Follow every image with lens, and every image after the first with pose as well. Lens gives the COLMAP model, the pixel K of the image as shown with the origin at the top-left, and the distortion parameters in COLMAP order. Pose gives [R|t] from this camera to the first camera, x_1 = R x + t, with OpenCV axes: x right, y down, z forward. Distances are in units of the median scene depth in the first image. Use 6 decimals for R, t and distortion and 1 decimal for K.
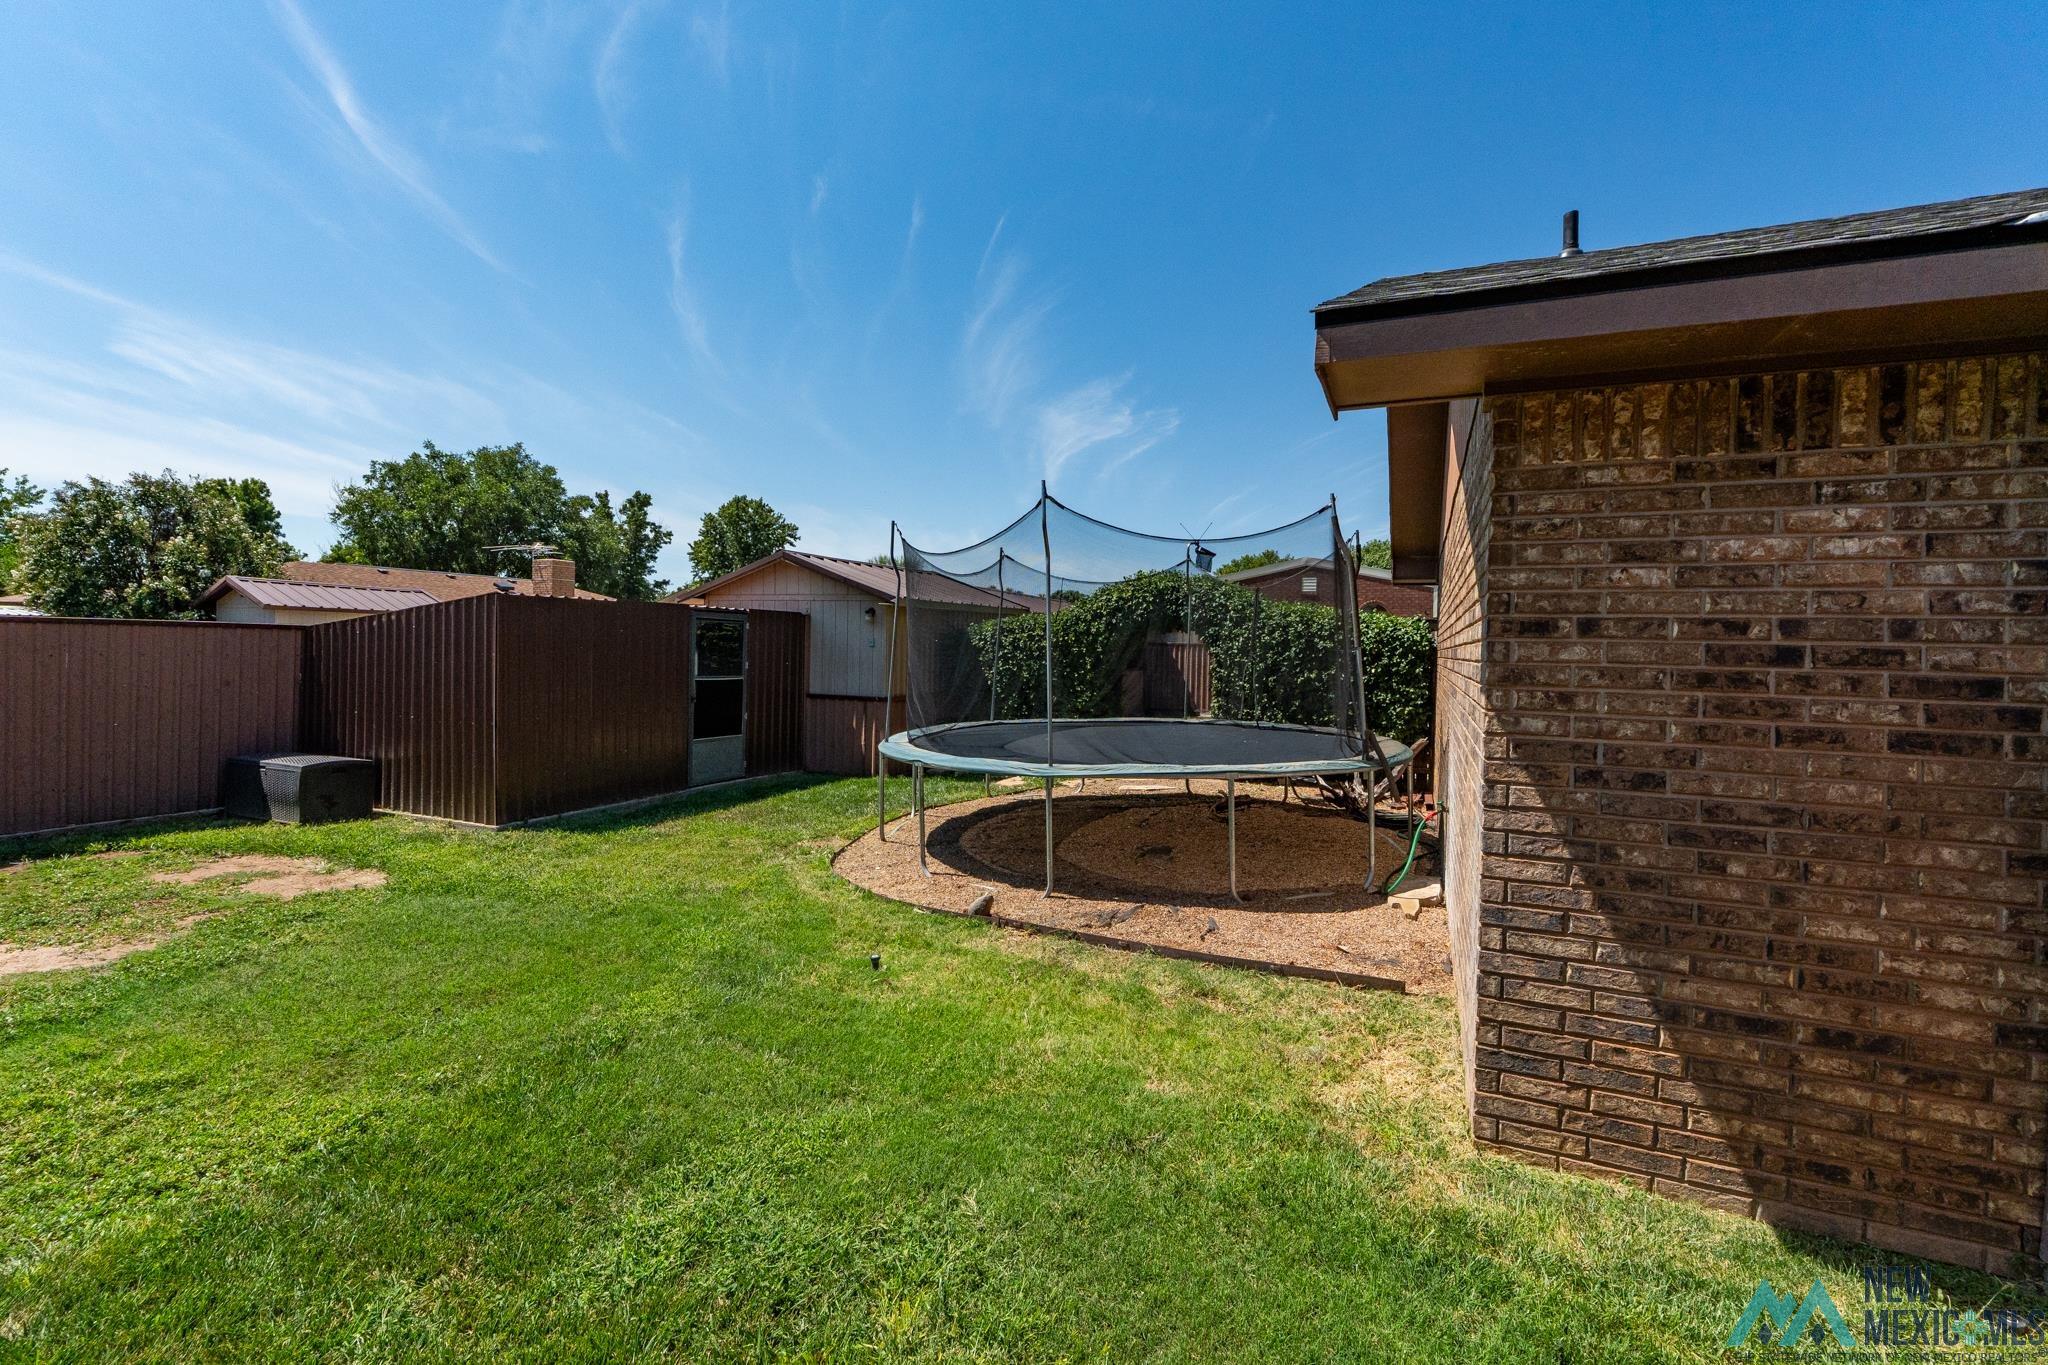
lens RADIAL K [[870.4, 0, 1027.1], [0, 870.4, 670.5], [0, 0, 1]] dist [-0.005268, -0.000422]
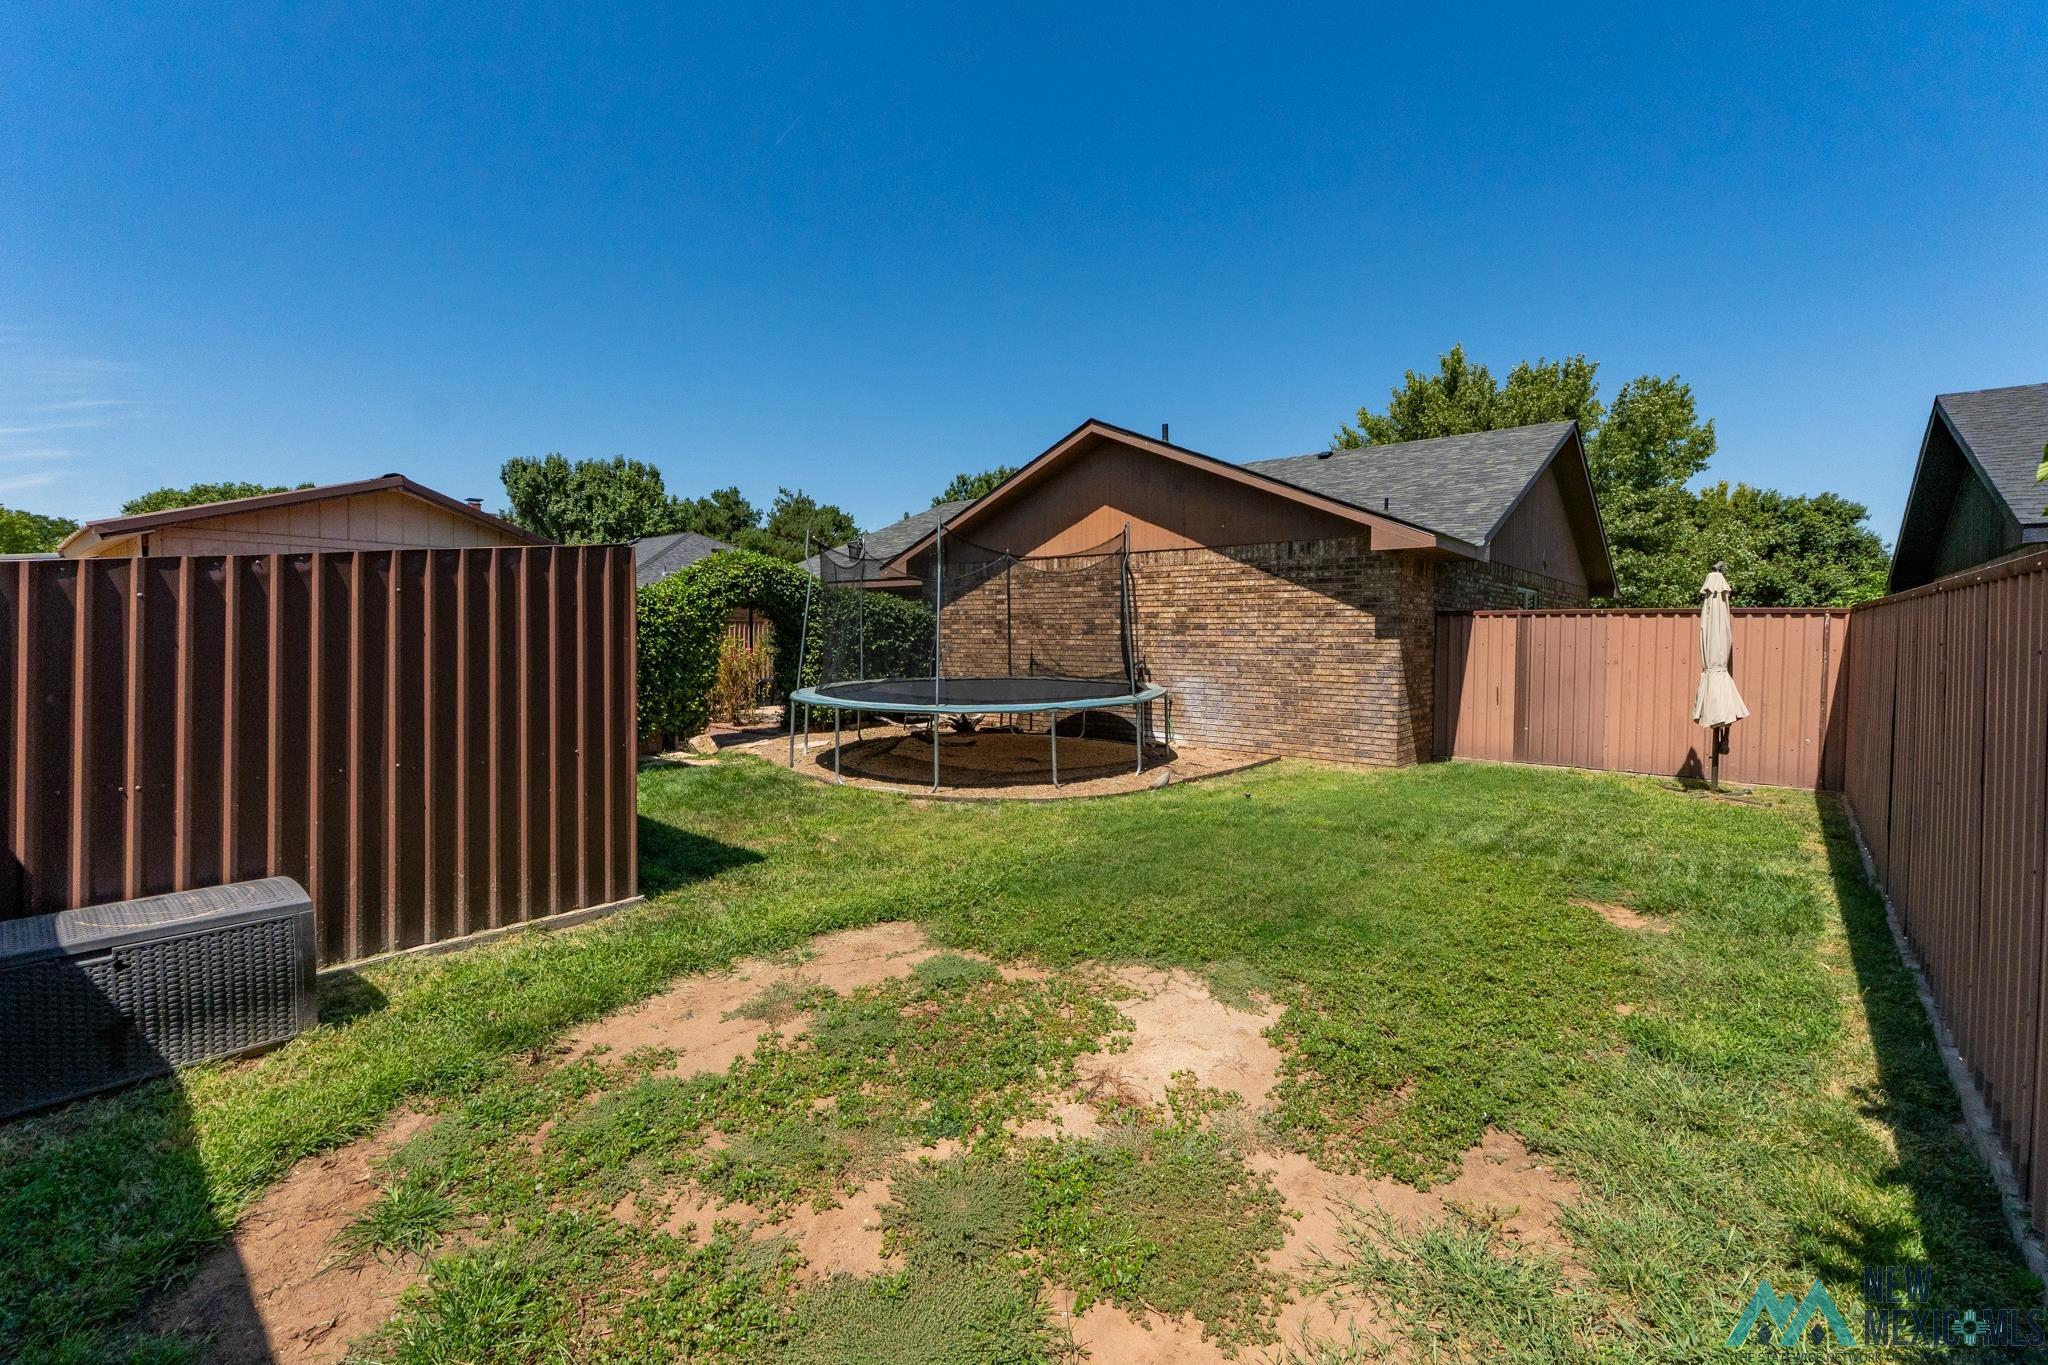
lens RADIAL K [[870.4, 0, 1027.1], [0, 870.4, 670.5], [0, 0, 1]] dist [-0.005268, -0.000422]
pose [[0.277142, -0.055657, 0.959216, -0.803098], [0.022081, 0.998426, 0.051552, -0.014614], [-0.960575, 0.006894, 0.277935, 0.365009]]
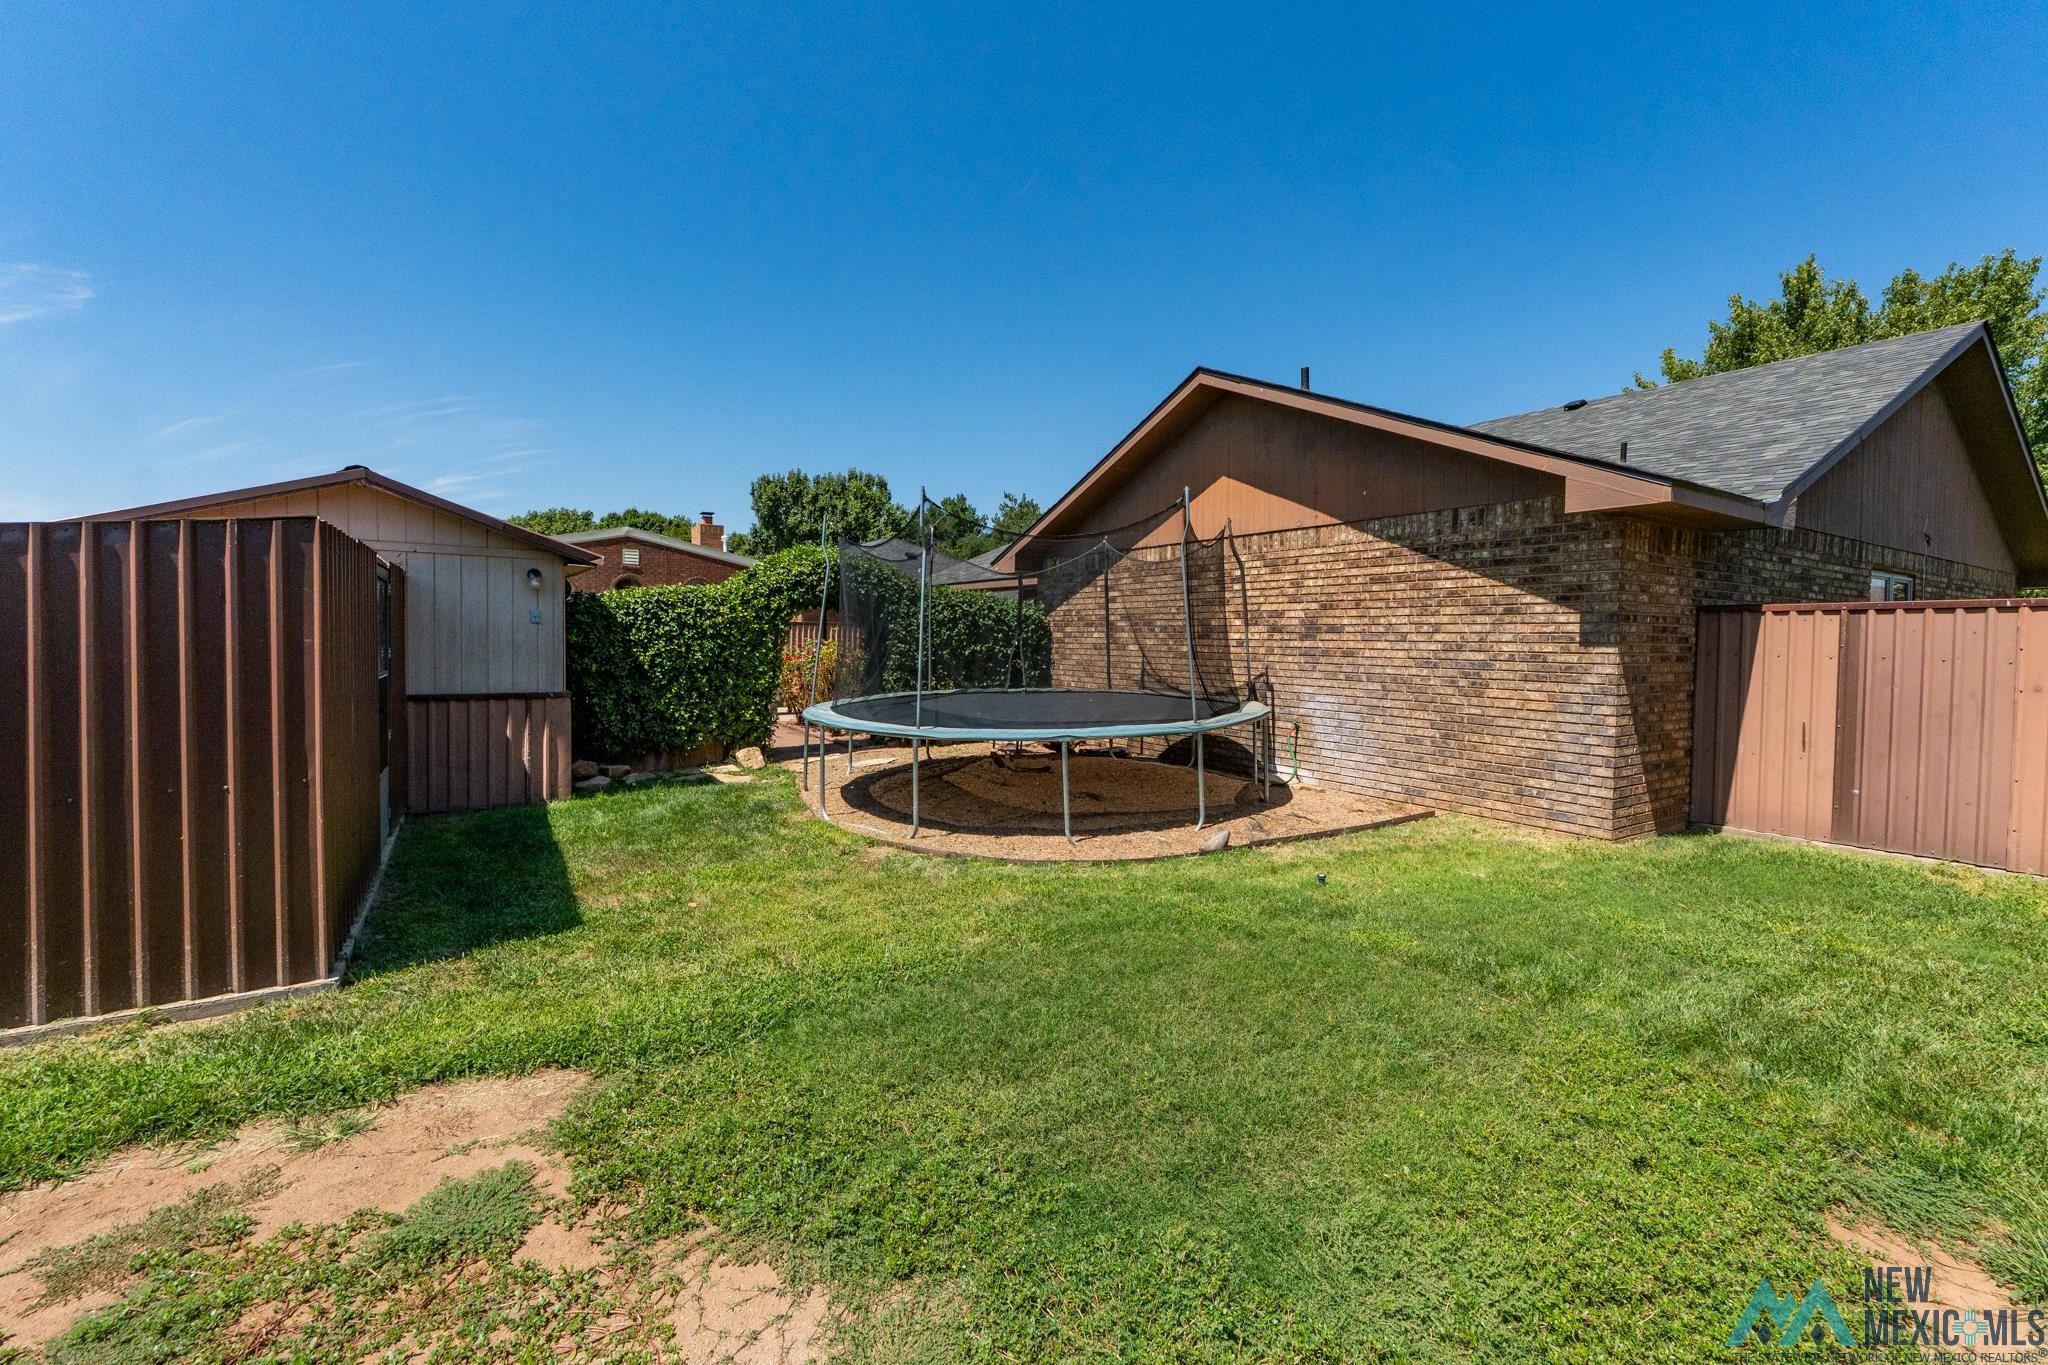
lens RADIAL K [[870.4, 0, 1027.1], [0, 870.4, 670.5], [0, 0, 1]] dist [-0.005268, -0.000422]
pose [[0.542632, -0.044579, 0.838787, -0.559955], [0.020479, 0.998996, 0.039846, -0.008429], [-0.839721, -0.004444, 0.543000, 0.266436]]
